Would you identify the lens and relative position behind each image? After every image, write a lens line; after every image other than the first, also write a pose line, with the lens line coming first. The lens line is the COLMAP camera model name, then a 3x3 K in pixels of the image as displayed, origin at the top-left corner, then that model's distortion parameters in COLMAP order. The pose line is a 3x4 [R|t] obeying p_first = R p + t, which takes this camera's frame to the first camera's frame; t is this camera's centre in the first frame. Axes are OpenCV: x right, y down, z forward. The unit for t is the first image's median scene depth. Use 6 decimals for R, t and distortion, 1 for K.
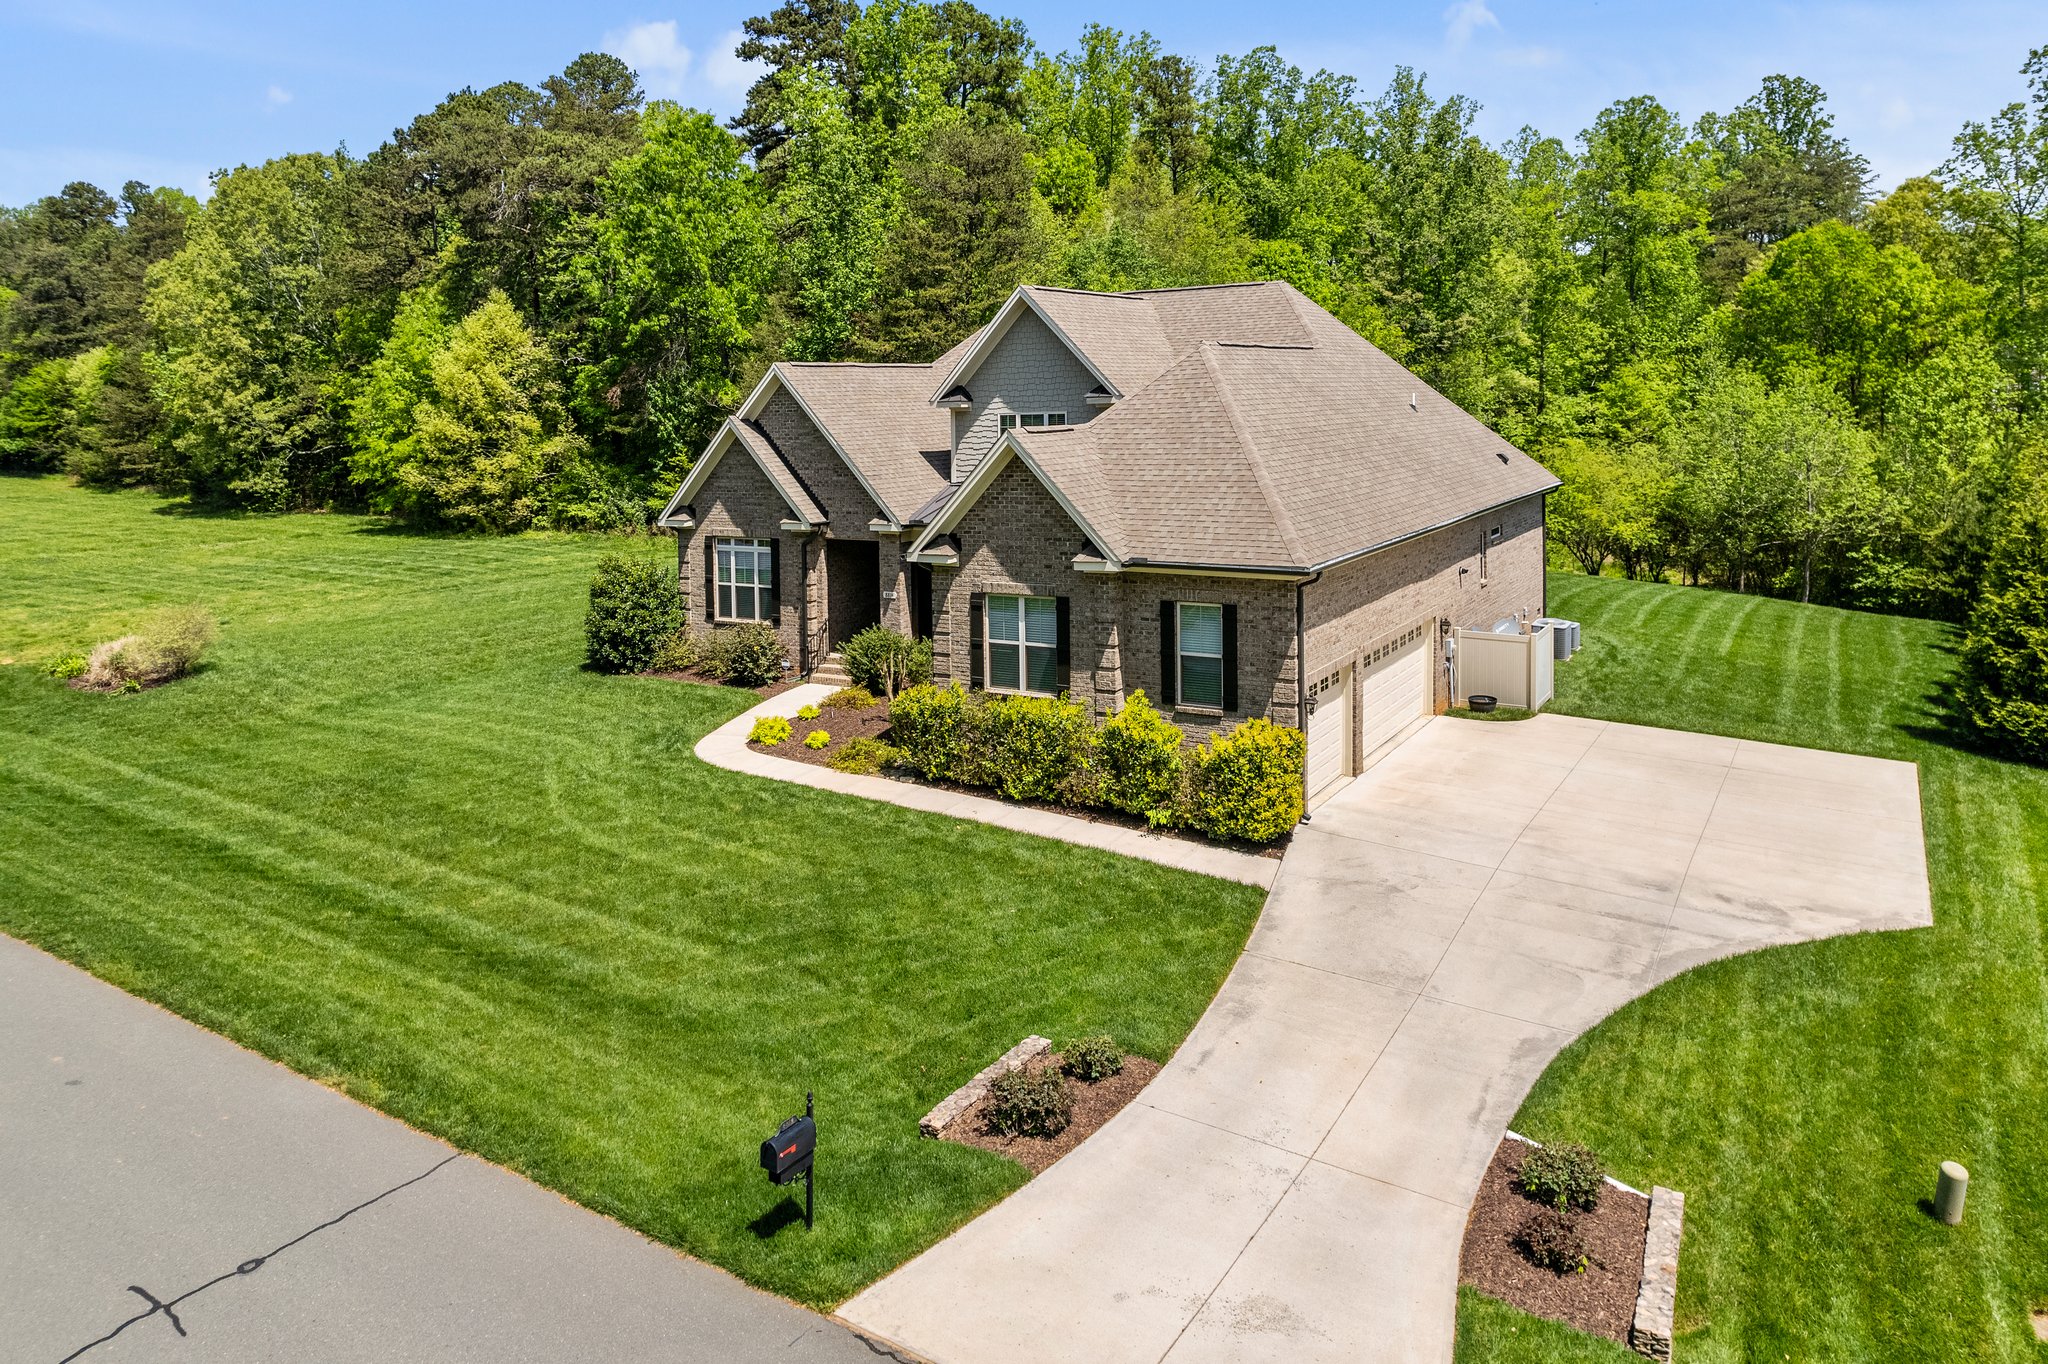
lens RADIAL K [[1334.8, 0, 1024.0], [0, 1334.8, 569.3], [0, 0, 1]] dist [-0.028015, 0.000289]
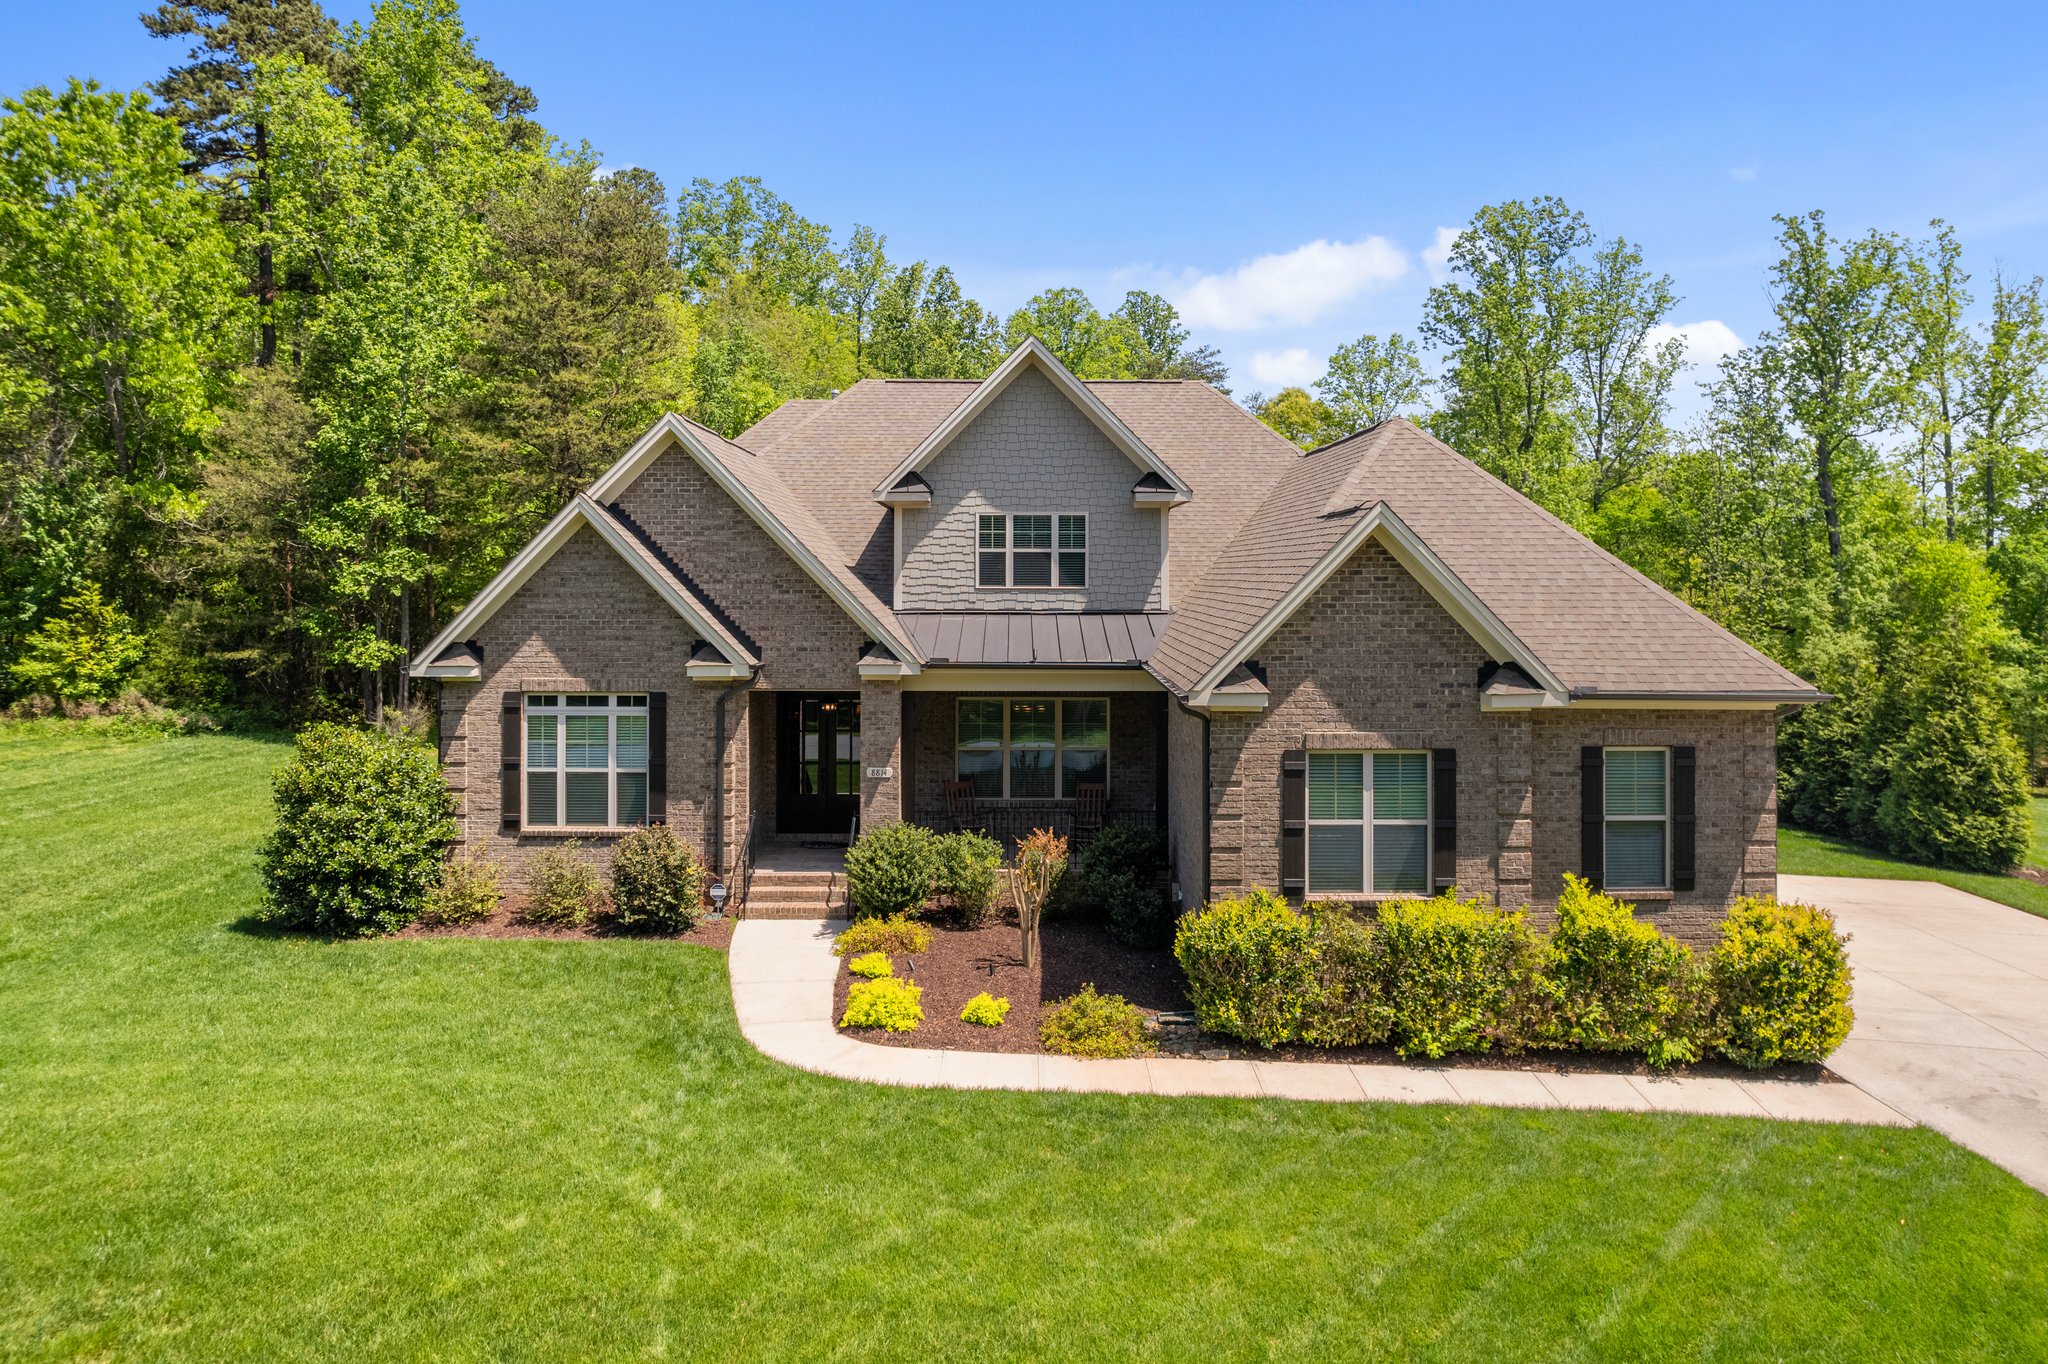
lens RADIAL K [[1323.5, 0, 1024.0], [0, 1323.5, 682.0], [0, 0, 1]] dist [-0.055770, 0.056174]
pose [[0.851636, -0.011247, 0.524013, -0.378917], [0.038749, 0.998385, -0.041547, 0.004526], [-0.522699, 0.055688, 0.850696, 0.398605]]
